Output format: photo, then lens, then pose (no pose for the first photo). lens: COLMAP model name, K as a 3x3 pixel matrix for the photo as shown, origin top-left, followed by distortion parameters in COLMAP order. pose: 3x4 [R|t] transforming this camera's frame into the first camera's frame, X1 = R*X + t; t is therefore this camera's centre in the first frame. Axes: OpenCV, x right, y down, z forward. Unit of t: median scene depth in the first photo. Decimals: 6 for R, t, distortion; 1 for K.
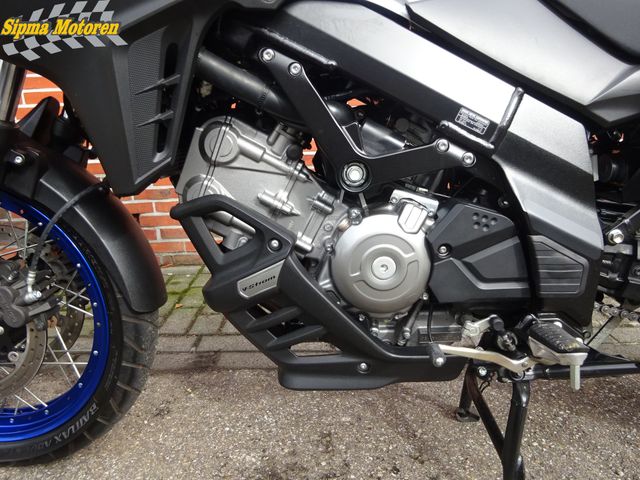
lens RADIAL K [[469.2, 0, 319.1], [0, 469.2, 238.7], [0, 0, 1]] dist [0.004465, -0.011151]
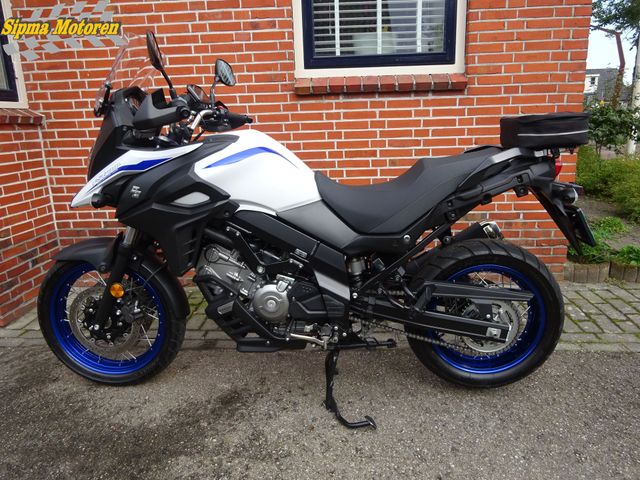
lens RADIAL K [[469.2, 0, 319.1], [0, 469.2, 238.7], [0, 0, 1]] dist [0.004465, -0.011151]
pose [[0.999105, 0.019076, -0.037754, 0.363329], [-0.019370, 0.999785, -0.007436, -0.214446], [0.037604, 0.008160, 0.999259, -1.200349]]
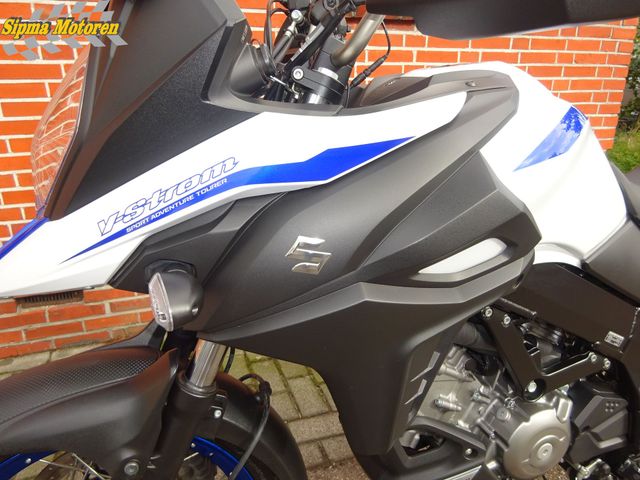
lens RADIAL K [[469.2, 0, 319.1], [0, 469.2, 238.7], [0, 0, 1]] dist [0.004465, -0.011151]
pose [[0.940001, -0.074717, 0.332888, -0.572750], [0.049034, 0.995182, 0.084907, -0.456637], [-0.337628, -0.063490, 0.939136, 0.053393]]
